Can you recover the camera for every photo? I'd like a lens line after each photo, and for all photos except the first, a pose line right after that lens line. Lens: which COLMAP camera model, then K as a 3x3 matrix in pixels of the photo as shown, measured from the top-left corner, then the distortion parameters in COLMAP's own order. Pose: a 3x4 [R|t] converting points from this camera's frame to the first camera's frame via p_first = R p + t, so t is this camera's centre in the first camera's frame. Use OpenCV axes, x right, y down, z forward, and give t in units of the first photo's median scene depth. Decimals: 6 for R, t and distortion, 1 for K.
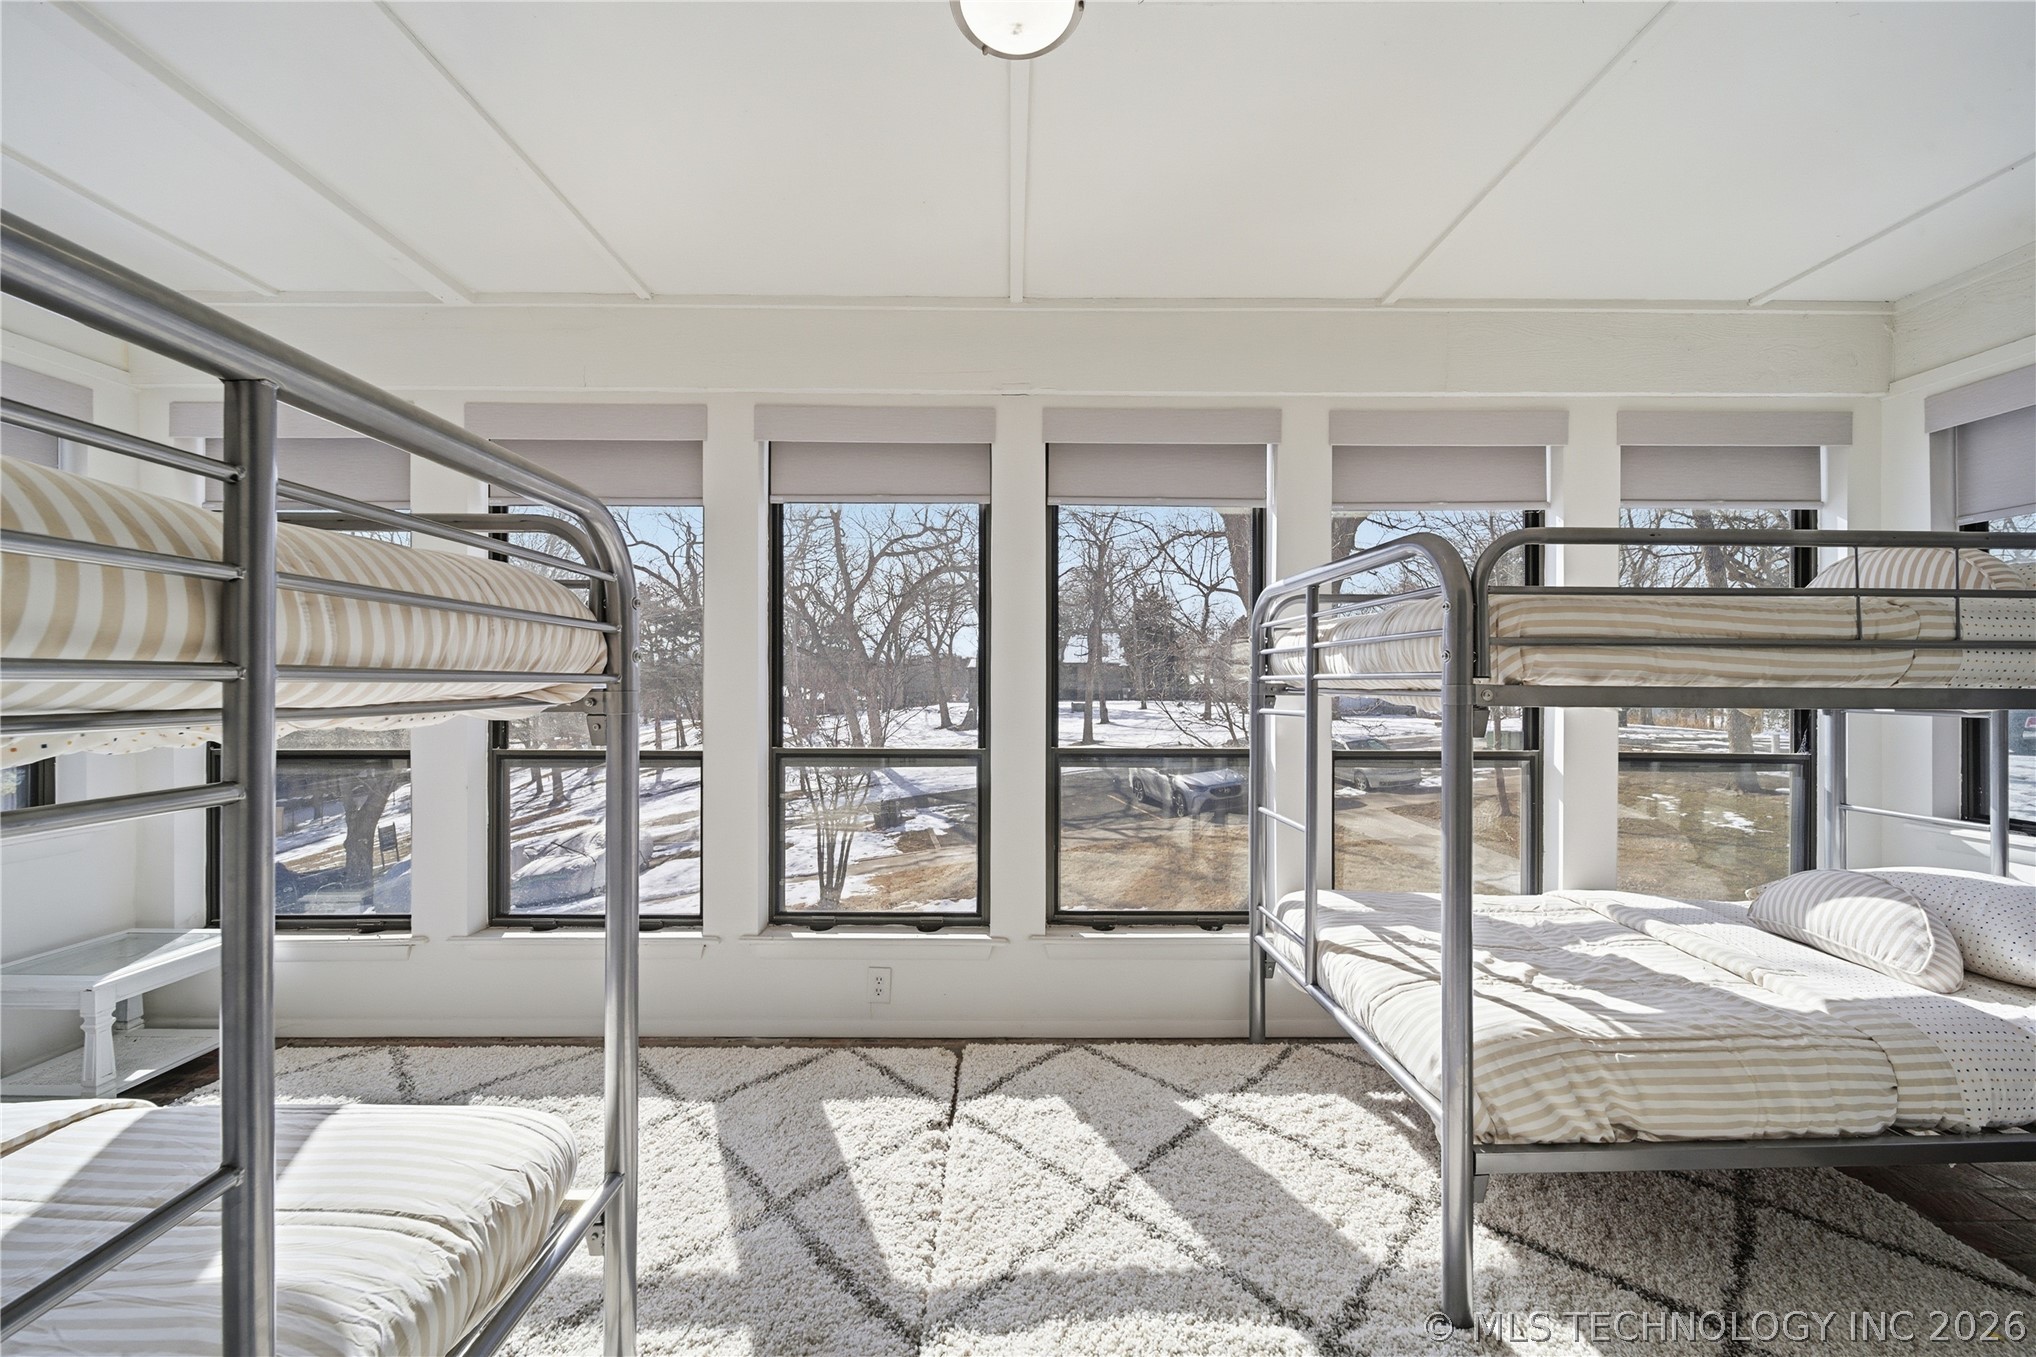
lens RADIAL K [[725.2, 0, 1017.4], [0, 725.2, 683.4], [0, 0, 1]] dist [0.002427, -0.003122]
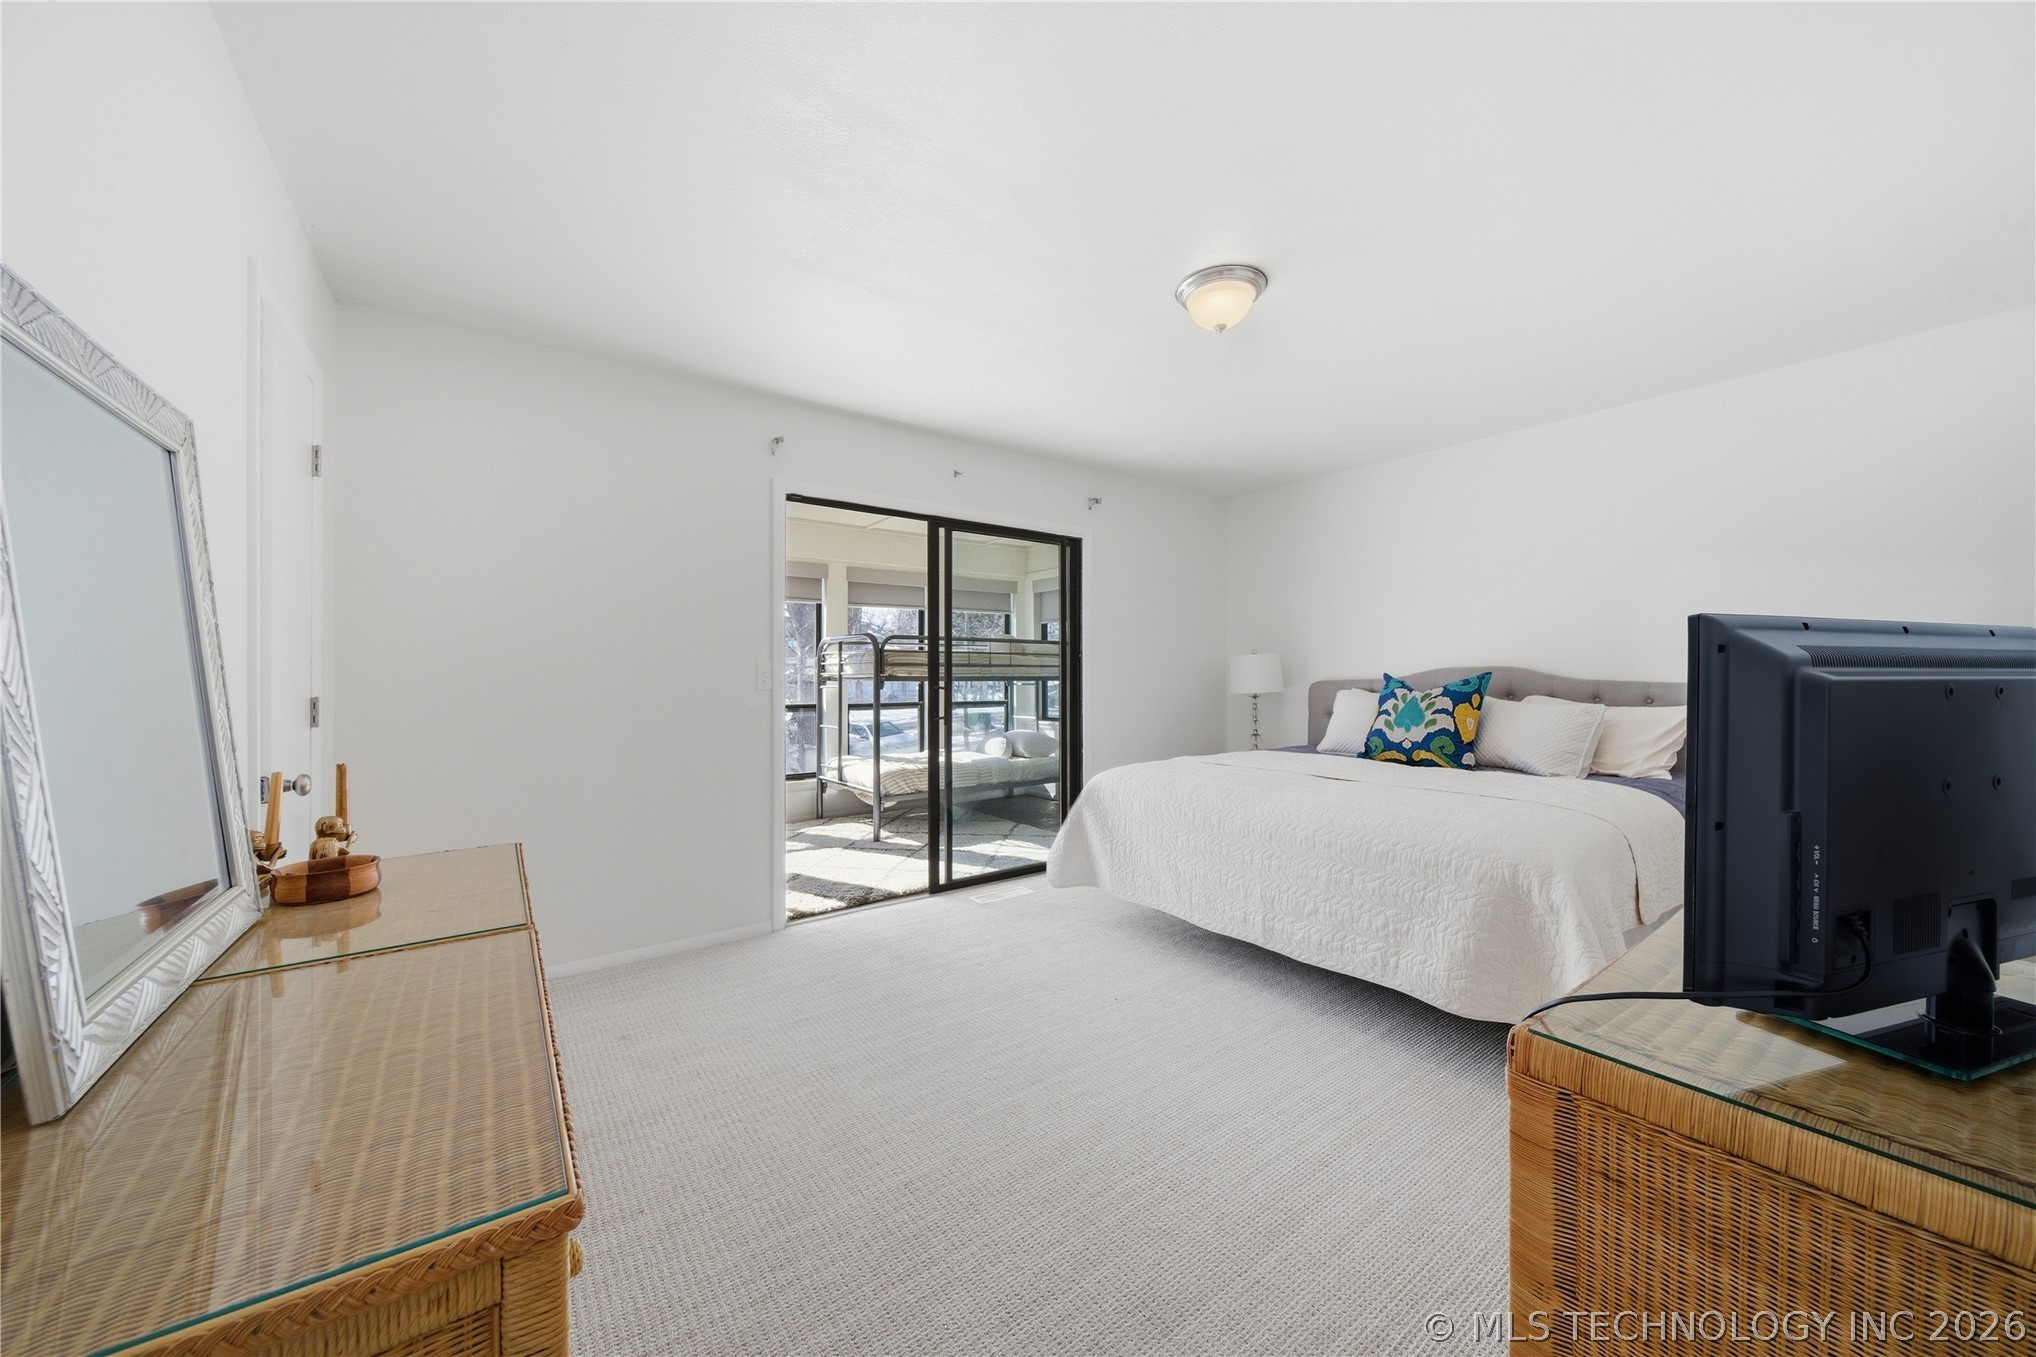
lens RADIAL K [[725.2, 0, 1017.4], [0, 725.2, 683.4], [0, 0, 1]] dist [0.002427, -0.003122]
pose [[0.811996, -0.007828, 0.583610, -0.576480], [0.003618, 0.999958, 0.008378, 0.006885], [-0.583651, -0.004691, 0.811991, -1.434699]]
